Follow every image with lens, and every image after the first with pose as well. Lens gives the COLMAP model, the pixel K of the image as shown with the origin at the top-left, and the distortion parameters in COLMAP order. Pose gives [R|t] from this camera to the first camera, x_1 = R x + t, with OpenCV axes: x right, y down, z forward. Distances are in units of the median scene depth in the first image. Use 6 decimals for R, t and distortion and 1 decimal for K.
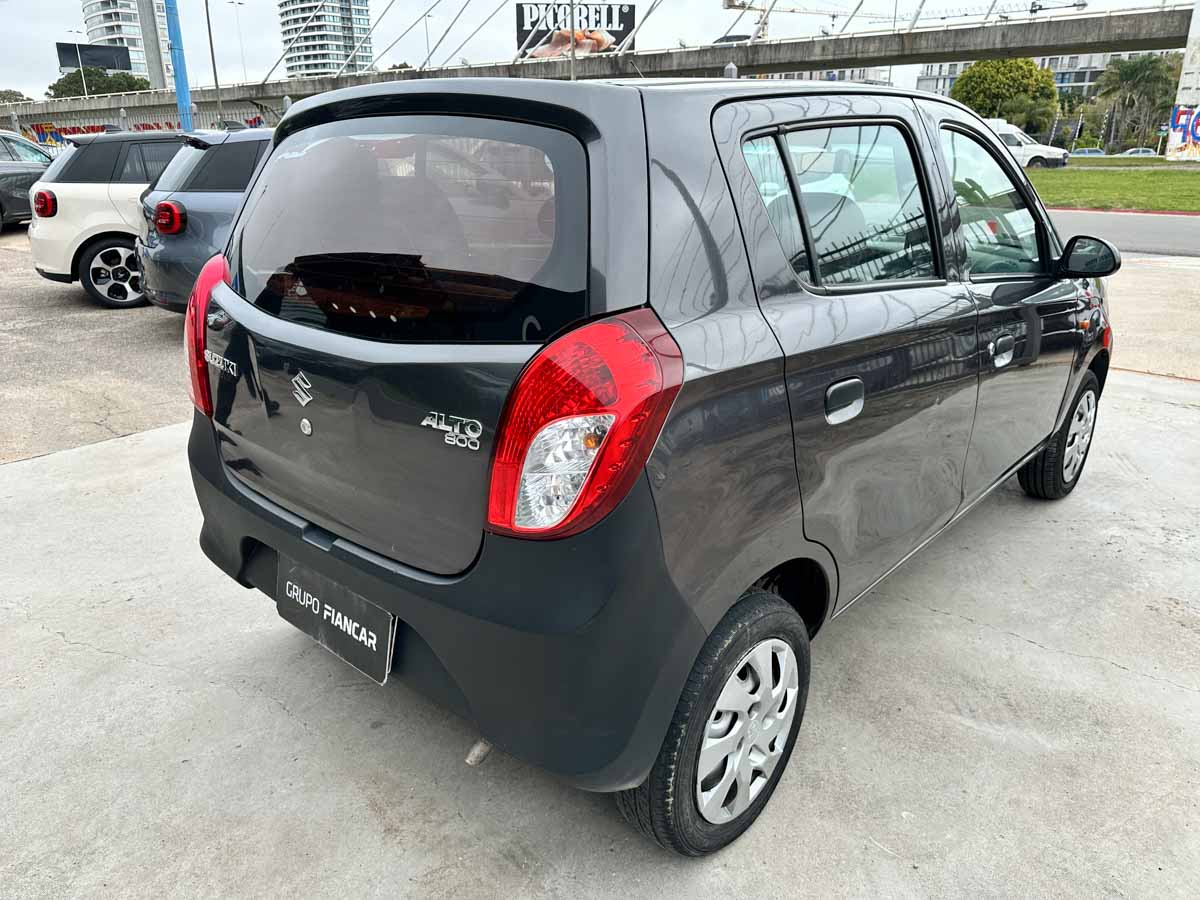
lens RADIAL K [[856.4, 0, 599.2], [0, 856.4, 438.0], [0, 0, 1]] dist [0.001176, -0.003648]
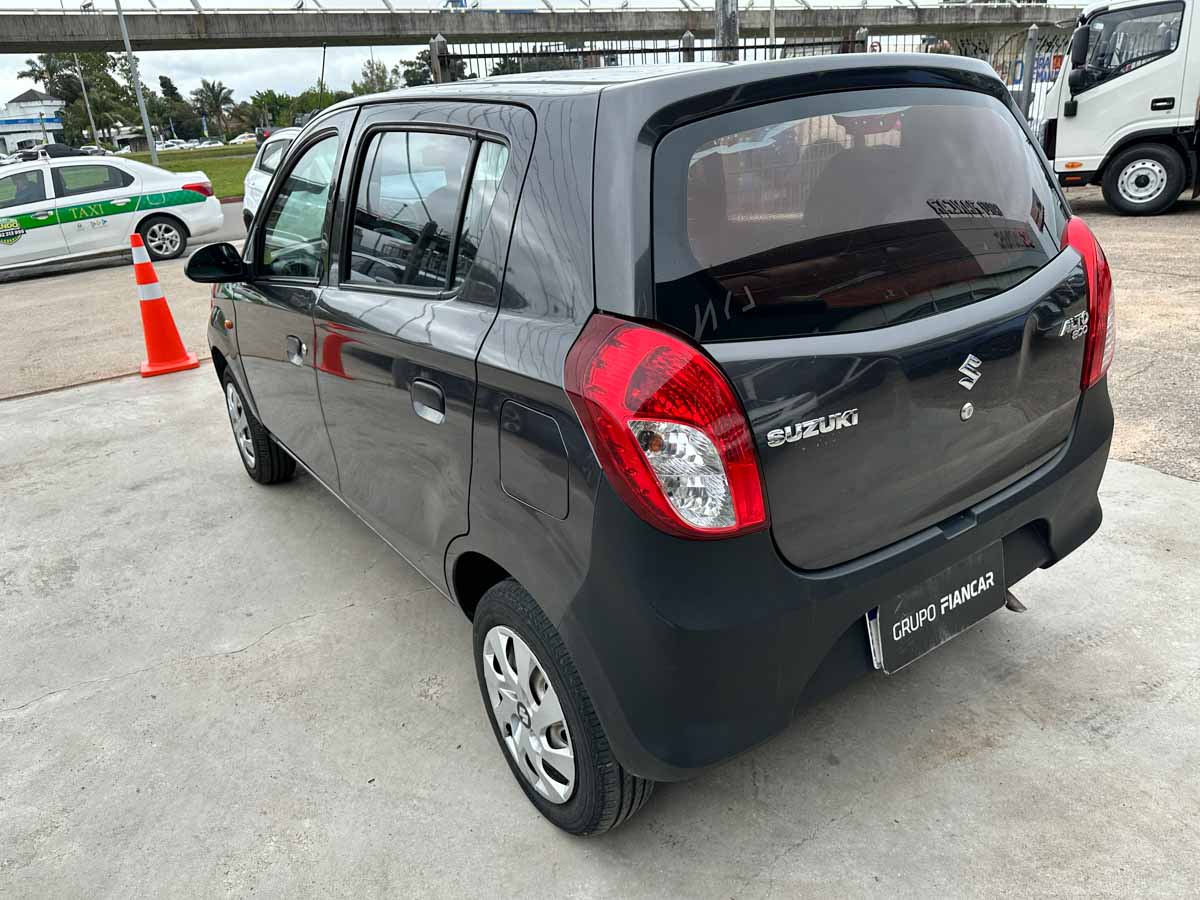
lens RADIAL K [[851.2, 0, 605.3], [0, 851.2, 446.9], [0, 0, 1]] dist [-0.002831, -0.001053]
pose [[0.247267, -0.370179, 0.895448, -1.122269], [0.373975, 0.888998, 0.264244, -0.325336], [-0.893869, 0.269537, 0.358257, 0.888973]]
